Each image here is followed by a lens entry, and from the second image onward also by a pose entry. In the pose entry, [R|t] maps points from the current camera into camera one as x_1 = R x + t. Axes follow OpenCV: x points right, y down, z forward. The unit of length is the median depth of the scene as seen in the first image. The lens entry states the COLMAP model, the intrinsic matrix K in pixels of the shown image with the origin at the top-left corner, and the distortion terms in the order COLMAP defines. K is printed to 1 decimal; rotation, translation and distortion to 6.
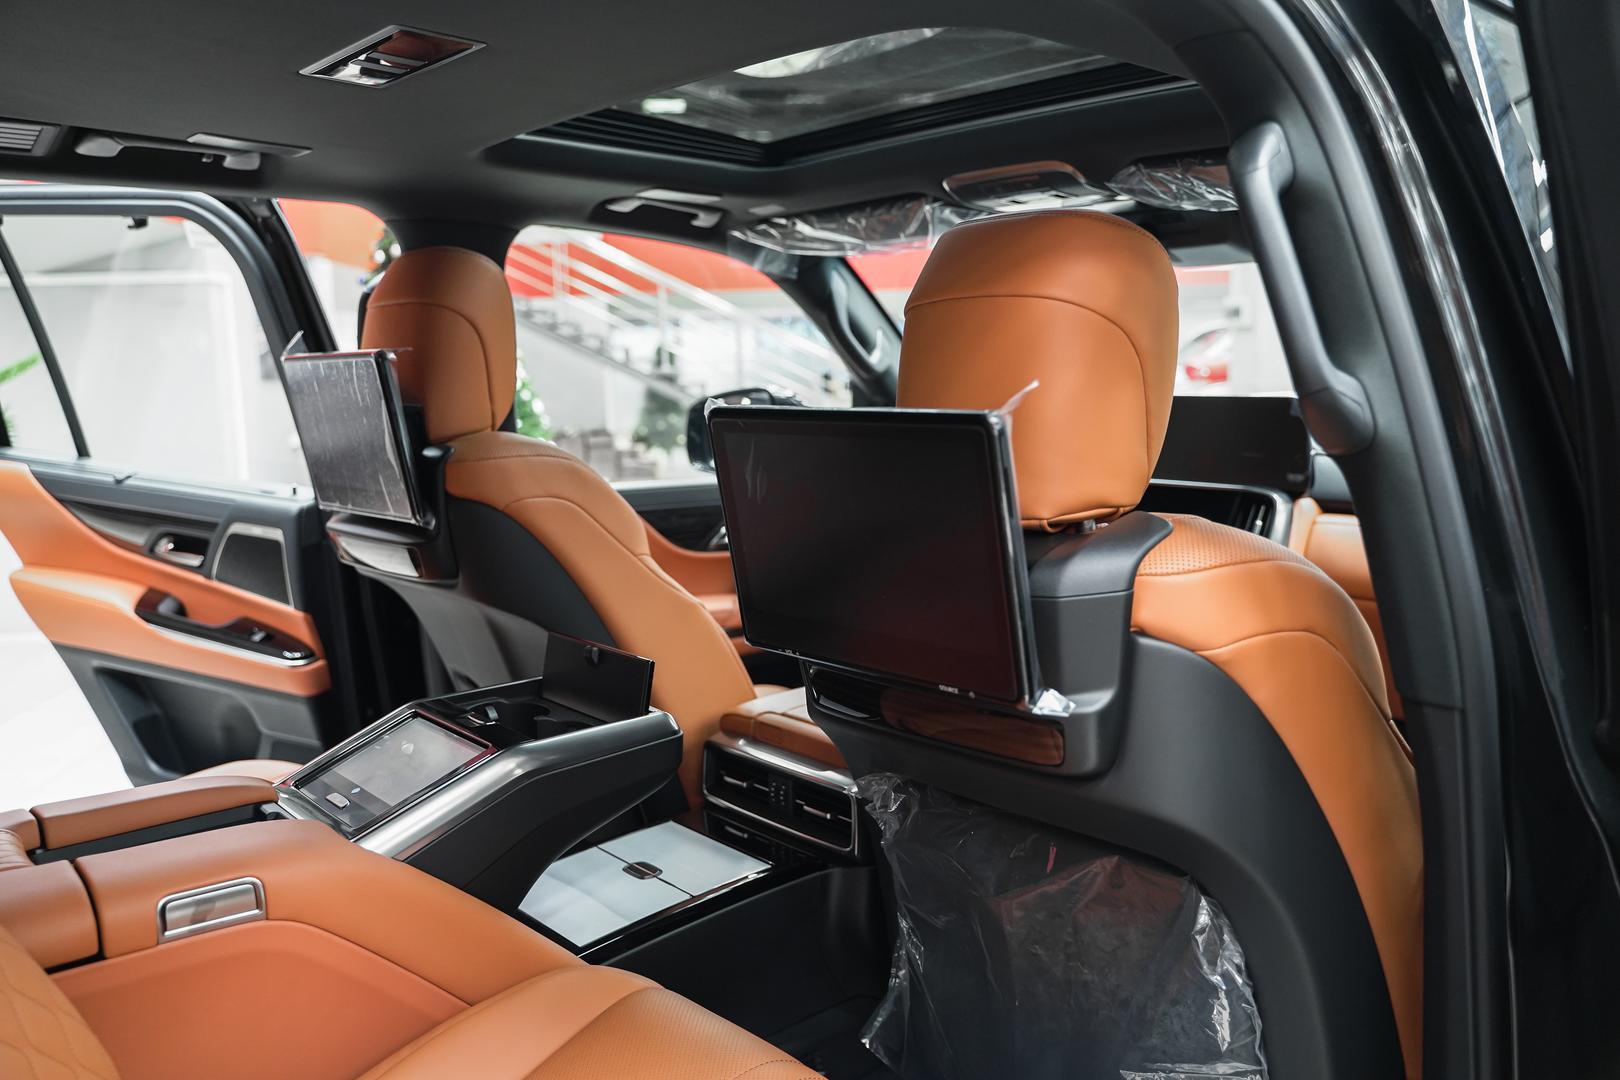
lens RADIAL K [[1281.6, 0, 818.9], [0, 1281.6, 531.7], [0, 0, 1]] dist [-0.009707, -0.000652]
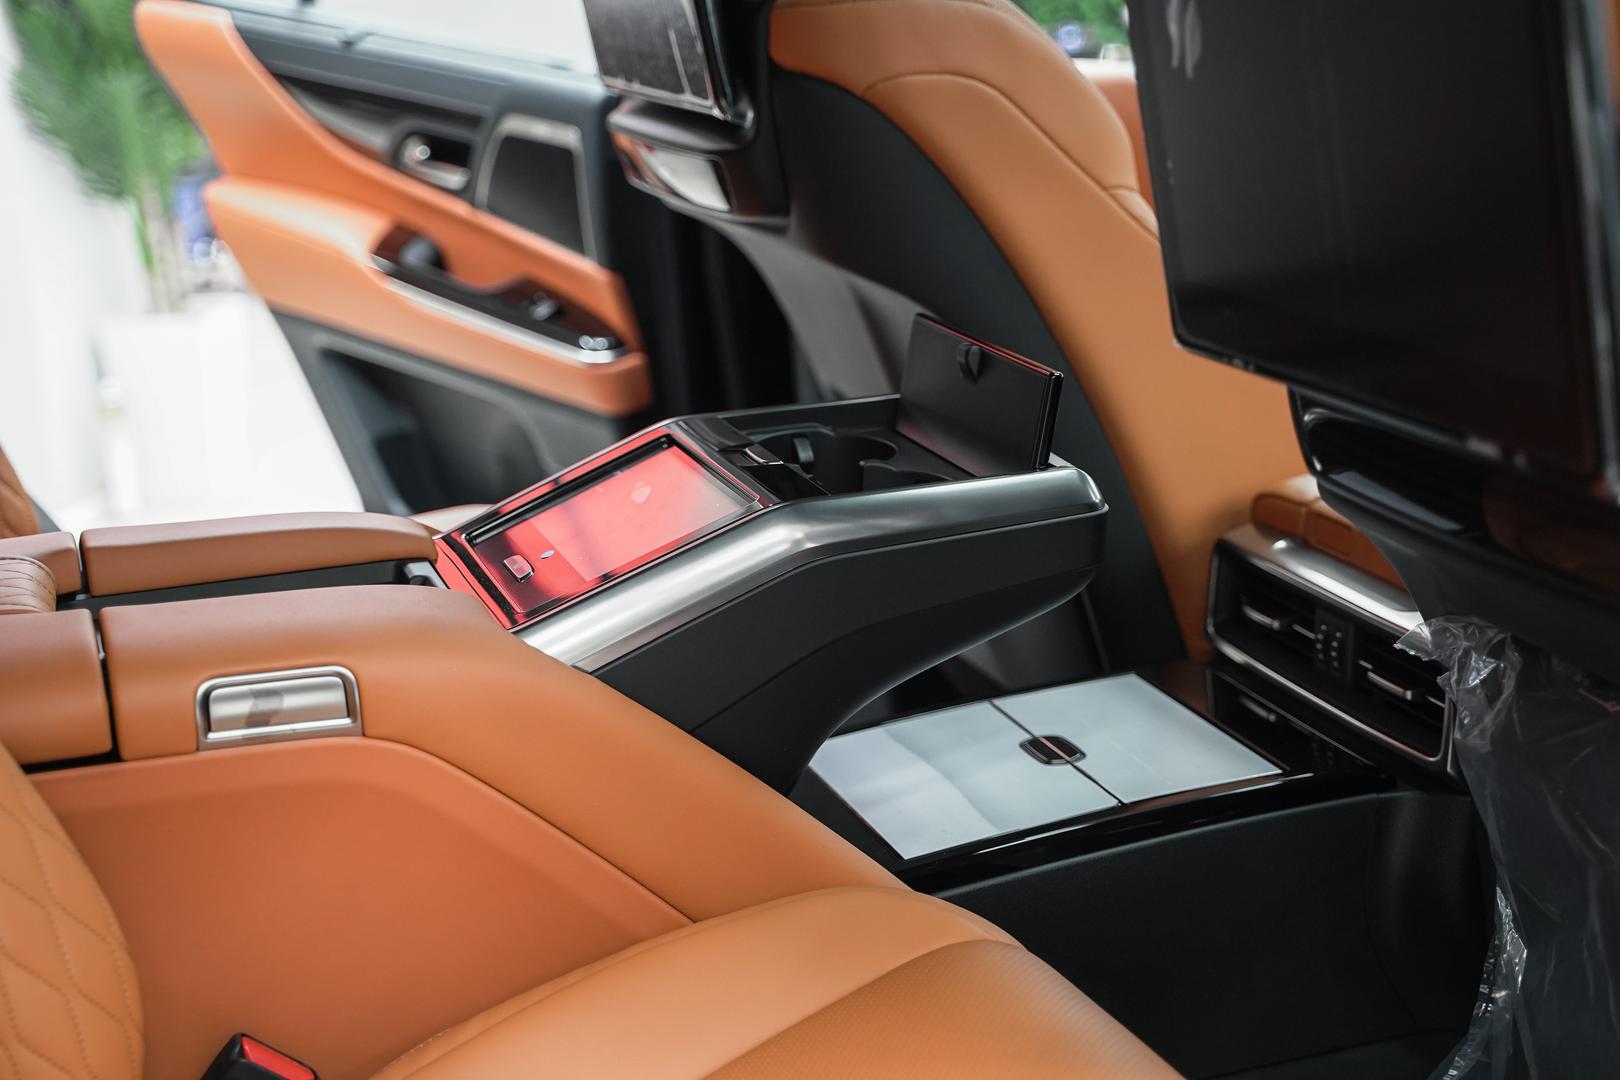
lens RADIAL K [[2349.9, 0, 810.0], [0, 2349.9, 540.0], [0, 0, 1]] dist [0.009272, 0.040164]
pose [[0.930567, 0.090127, -0.354856, 0.121526], [-0.034590, 0.986534, 0.159854, 0.012202], [0.364485, -0.136481, 0.921154, 0.022744]]
